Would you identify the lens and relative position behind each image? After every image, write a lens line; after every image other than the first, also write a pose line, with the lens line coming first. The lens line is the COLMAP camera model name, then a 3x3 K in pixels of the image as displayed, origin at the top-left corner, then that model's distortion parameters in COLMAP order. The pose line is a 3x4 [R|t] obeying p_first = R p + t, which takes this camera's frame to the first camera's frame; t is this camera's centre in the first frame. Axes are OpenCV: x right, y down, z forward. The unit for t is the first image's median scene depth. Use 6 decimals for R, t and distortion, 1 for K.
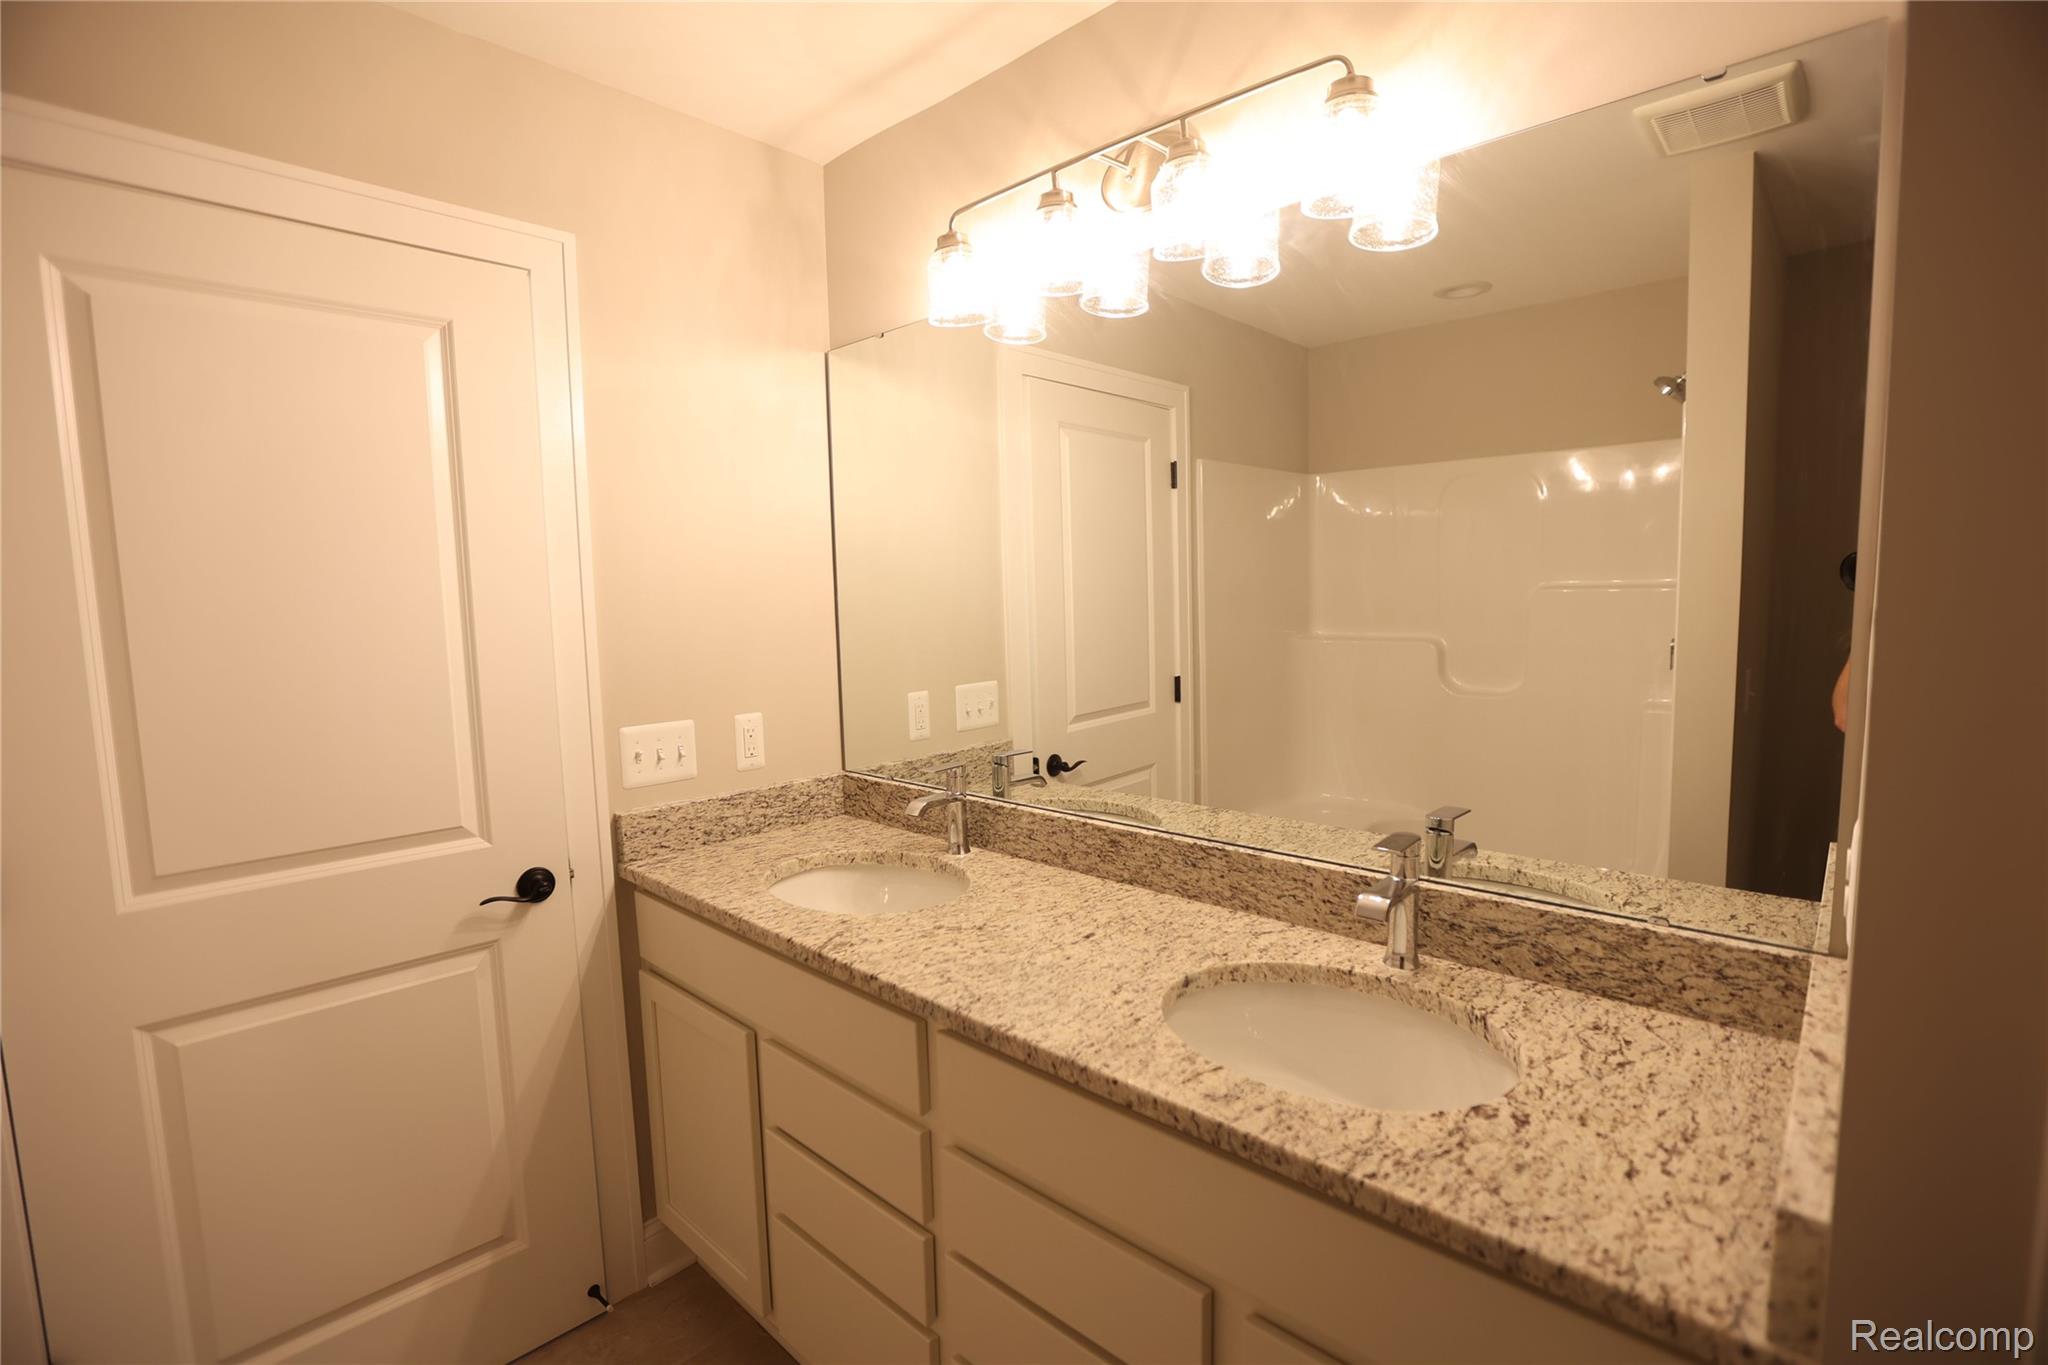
lens RADIAL K [[935.2, 0, 1025.1], [0, 935.2, 684.4], [0, 0, 1]] dist [-0.054842, 0.025427]
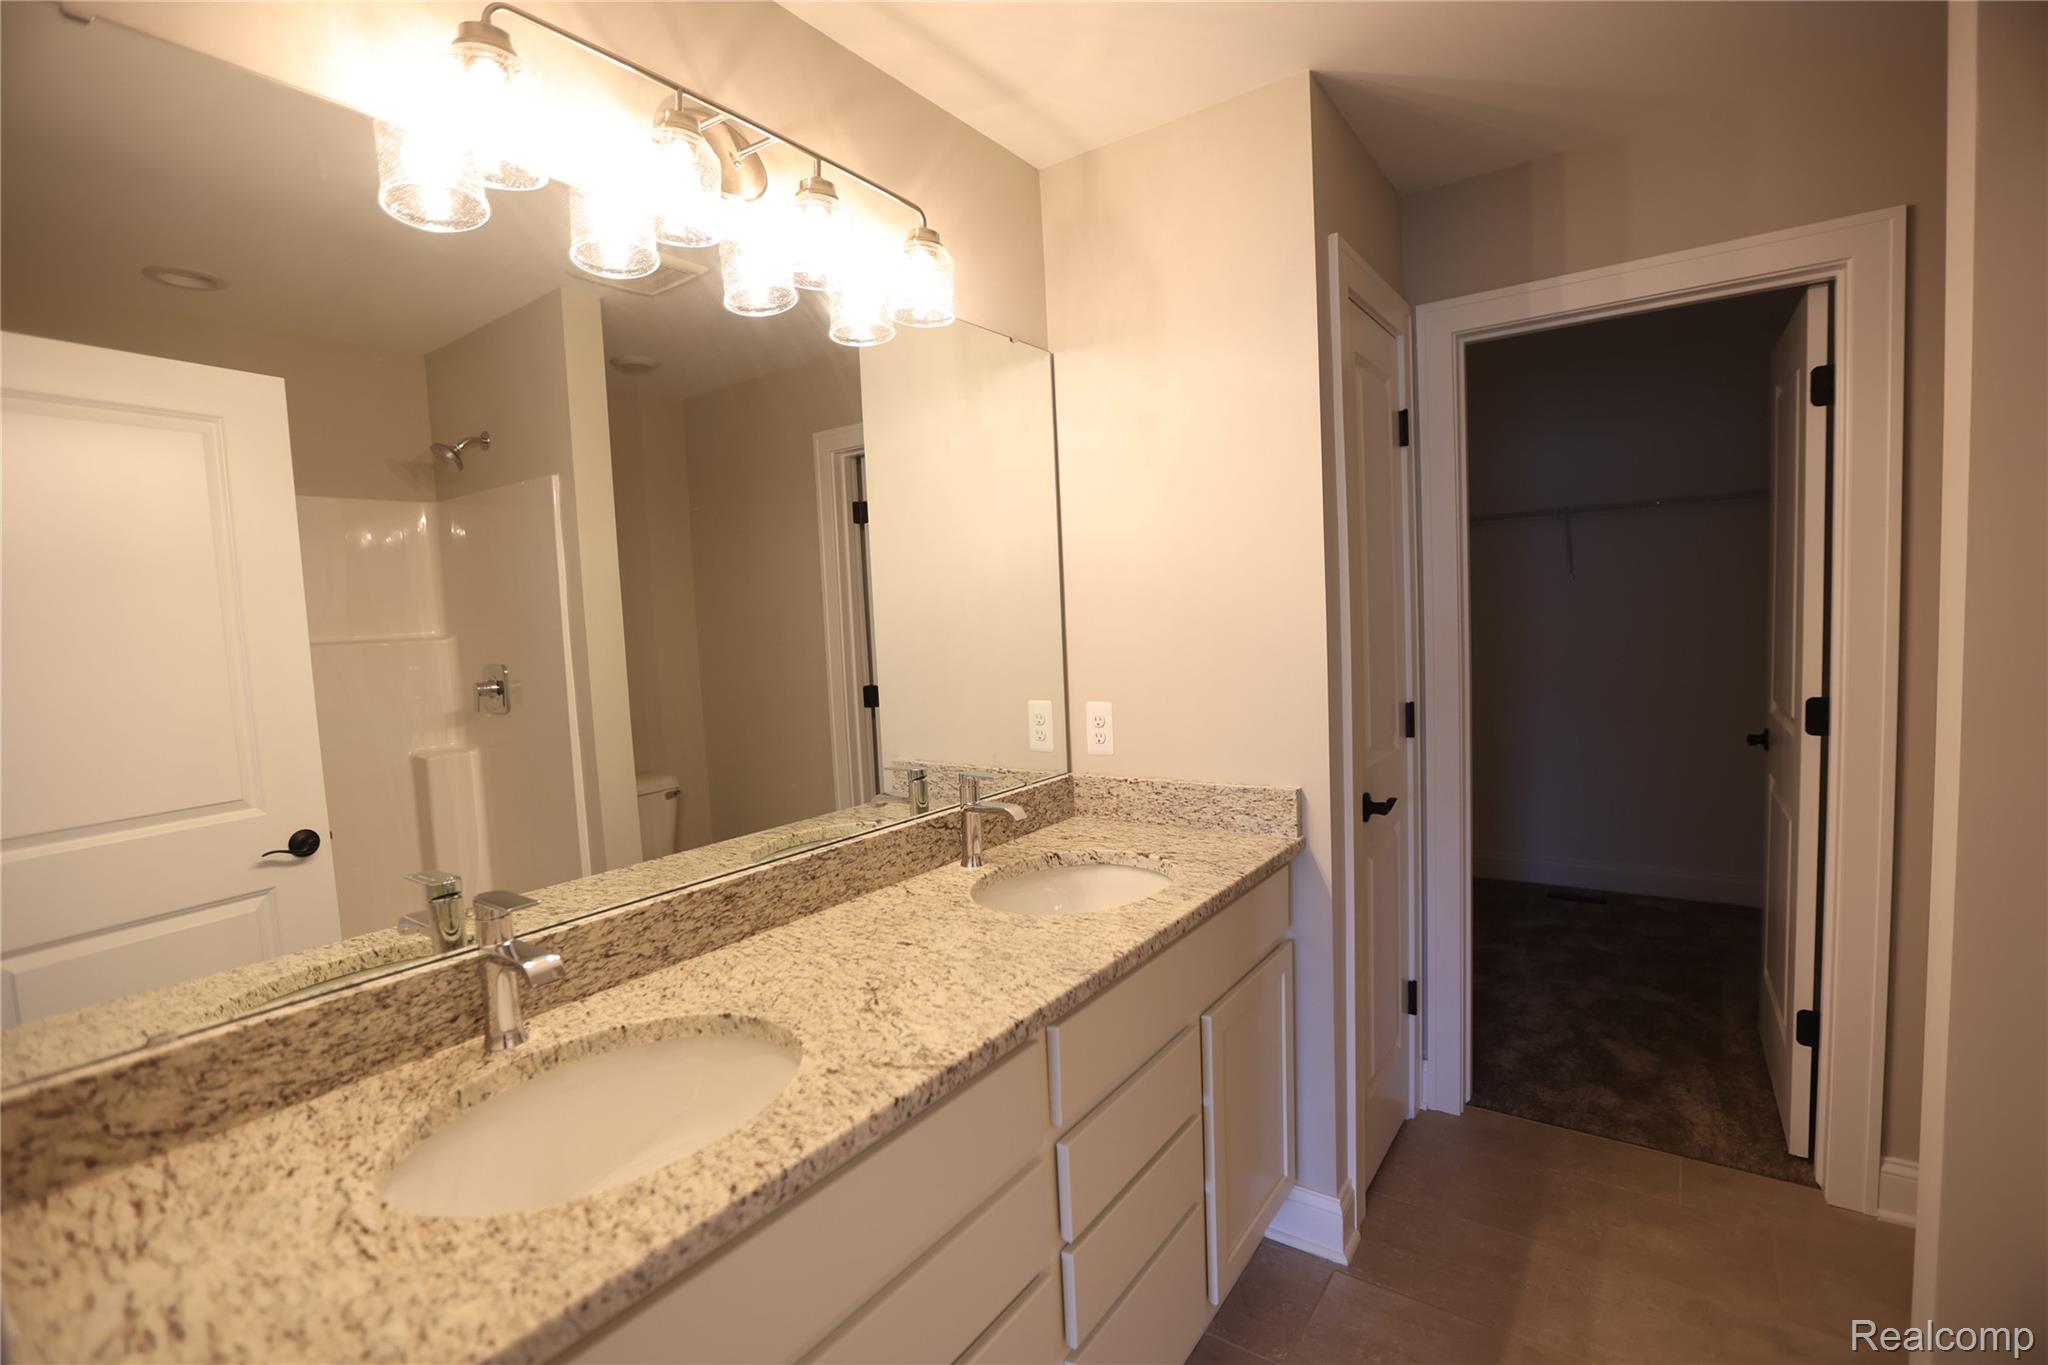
lens RADIAL K [[935.2, 0, 1025.1], [0, 935.2, 684.4], [0, 0, 1]] dist [-0.054842, 0.025427]
pose [[-0.134603, -0.044018, 0.989921, -0.880951], [0.144033, 0.987534, 0.063496, -0.044030], [-0.980376, 0.151128, -0.126585, 0.926120]]
